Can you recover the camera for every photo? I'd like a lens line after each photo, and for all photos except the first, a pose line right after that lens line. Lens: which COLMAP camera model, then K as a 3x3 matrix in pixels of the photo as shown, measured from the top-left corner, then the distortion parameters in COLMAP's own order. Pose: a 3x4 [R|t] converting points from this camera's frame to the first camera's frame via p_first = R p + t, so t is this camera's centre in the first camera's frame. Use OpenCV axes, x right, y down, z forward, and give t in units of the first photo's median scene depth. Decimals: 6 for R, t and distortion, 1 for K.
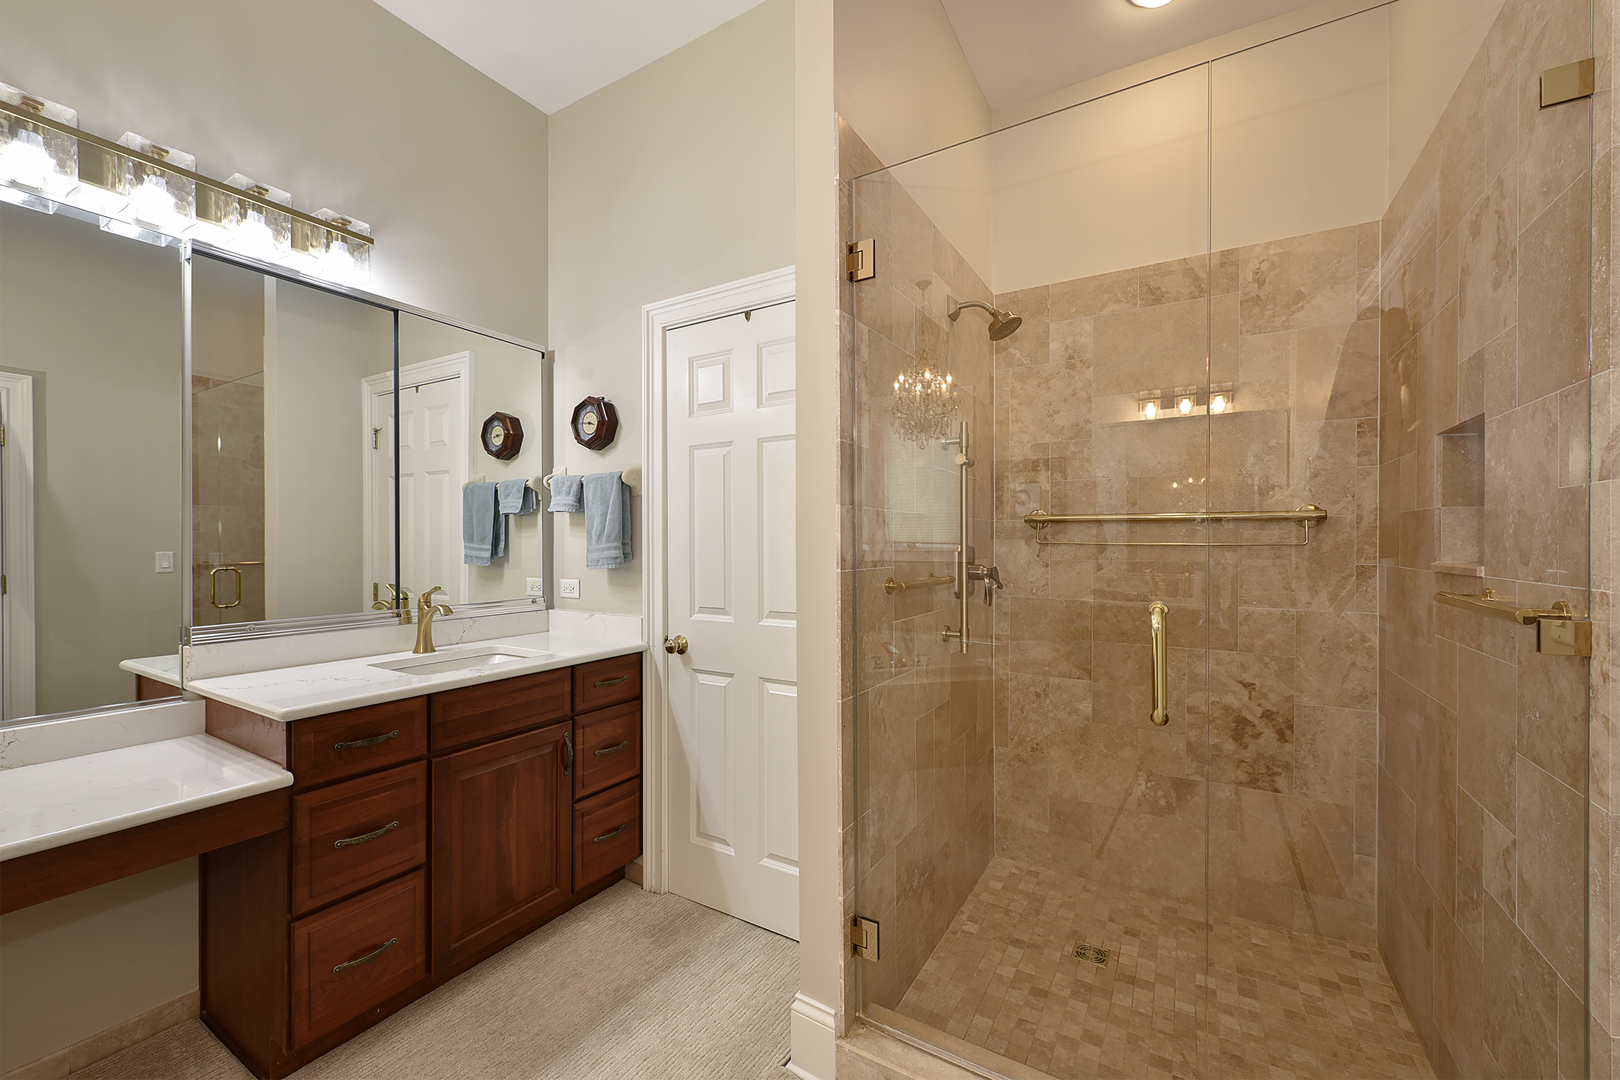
lens RADIAL K [[642.1, 0, 810.0], [0, 642.1, 540.0], [0, 0, 1]] dist [0.001990, -0.000056]
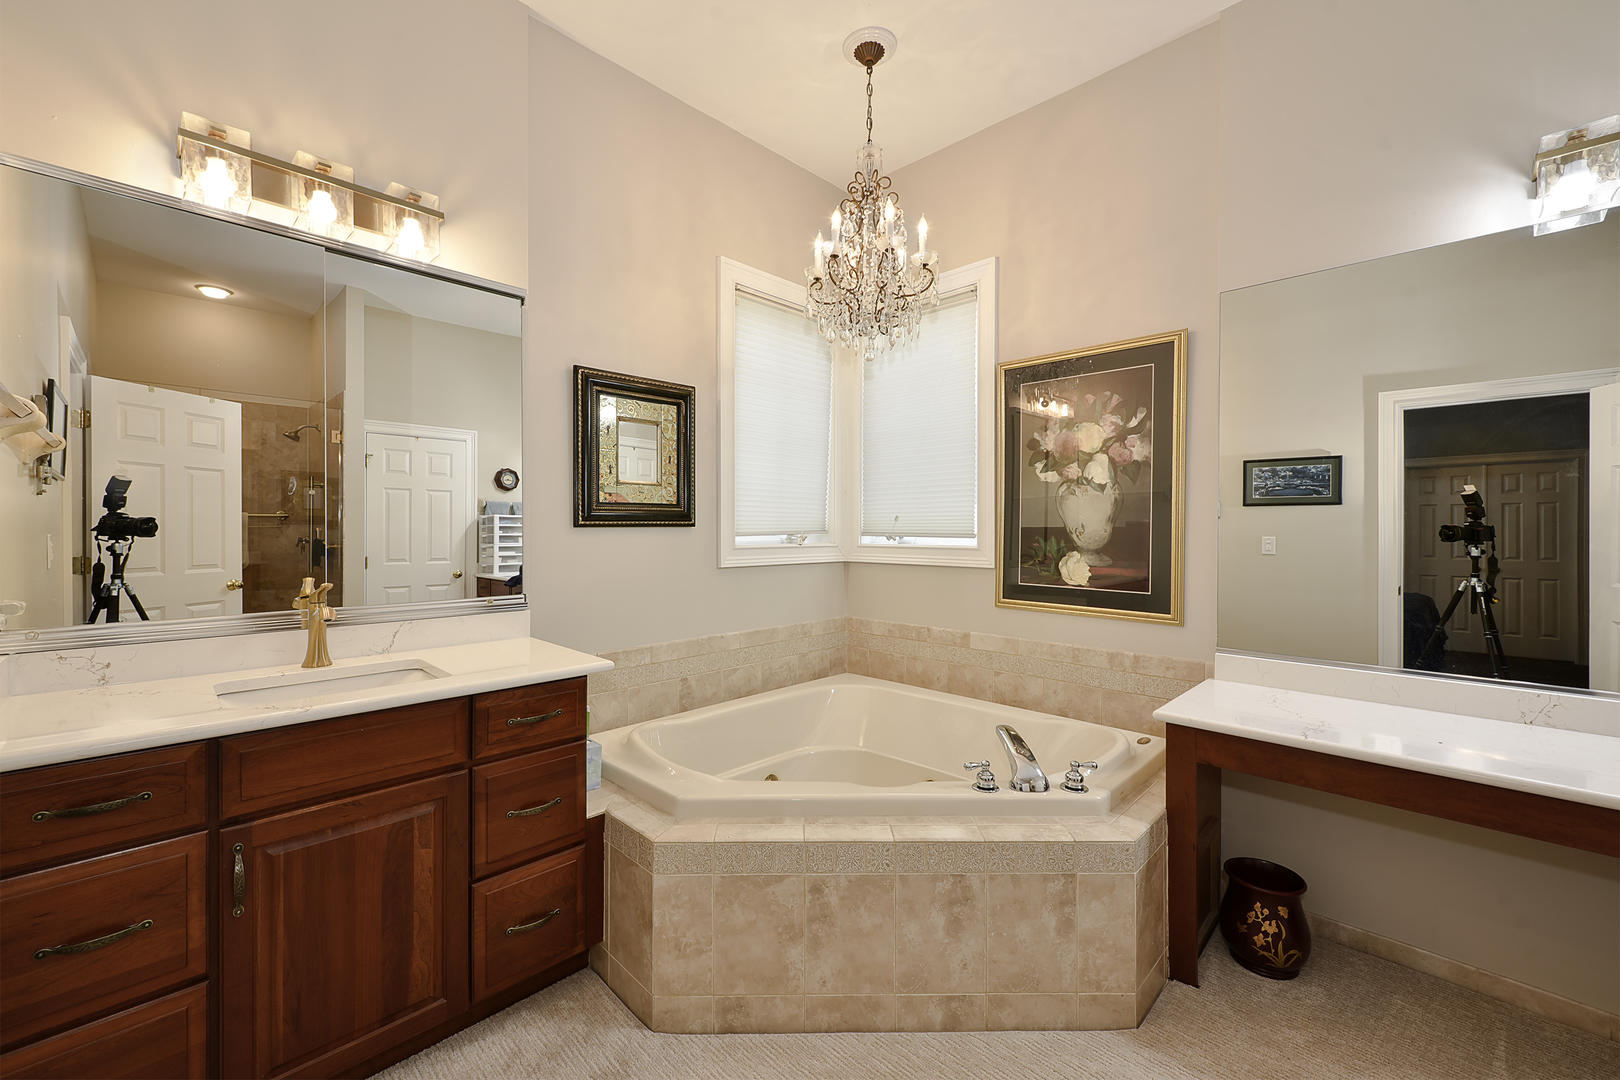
lens RADIAL K [[662.2, 0, 828.4], [0, 662.2, 519.1], [0, 0, 1]] dist [0.015550, -0.000040]
pose [[0.975671, -0.002021, -0.219230, 0.098131], [-0.000957, 0.999909, -0.013476, 0.001060], [0.219237, 0.013358, 0.975580, 0.163606]]
